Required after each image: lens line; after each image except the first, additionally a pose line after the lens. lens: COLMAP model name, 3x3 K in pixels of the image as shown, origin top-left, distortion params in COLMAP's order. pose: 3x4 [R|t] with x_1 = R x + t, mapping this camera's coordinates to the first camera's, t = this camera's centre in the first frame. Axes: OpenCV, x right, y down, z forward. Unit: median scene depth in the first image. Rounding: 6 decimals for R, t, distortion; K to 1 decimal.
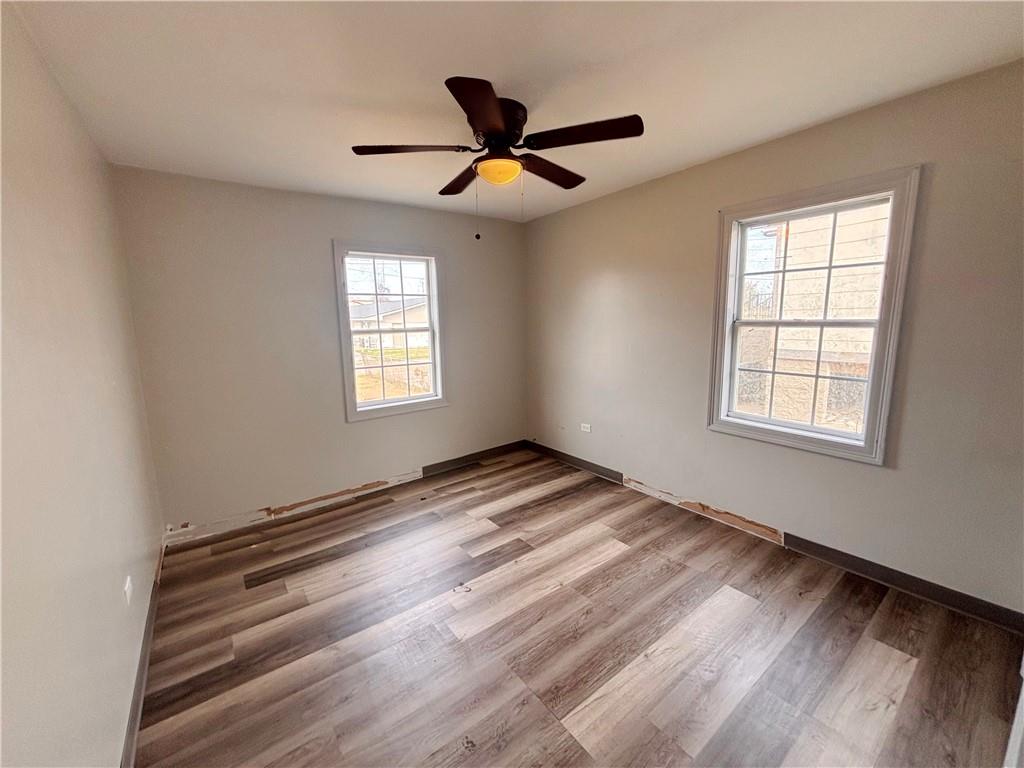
lens RADIAL K [[411.2, 0, 512.0], [0, 411.2, 384.0], [0, 0, 1]] dist [0.000191, -0.000152]
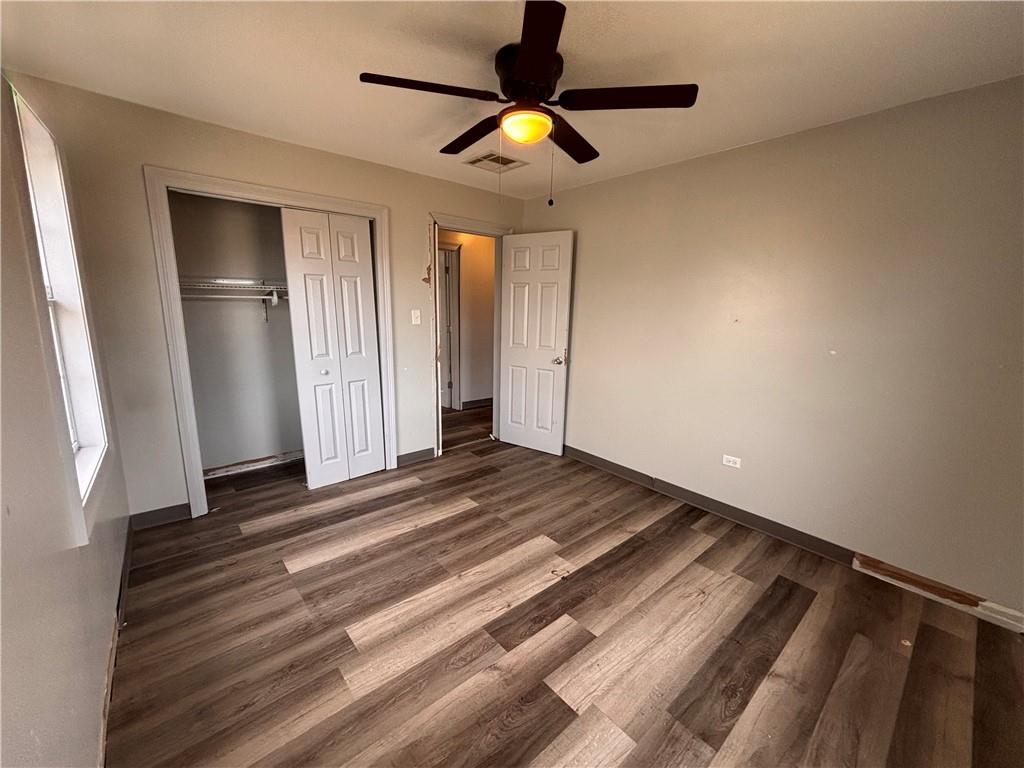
lens RADIAL K [[411.2, 0, 512.0], [0, 411.2, 384.0], [0, 0, 1]] dist [0.000191, -0.000152]
pose [[-0.997627, 0.013118, -0.067589, 0.056352], [-0.011067, 0.938363, 0.345473, -0.263267], [0.067955, 0.345401, -0.935991, 1.725098]]
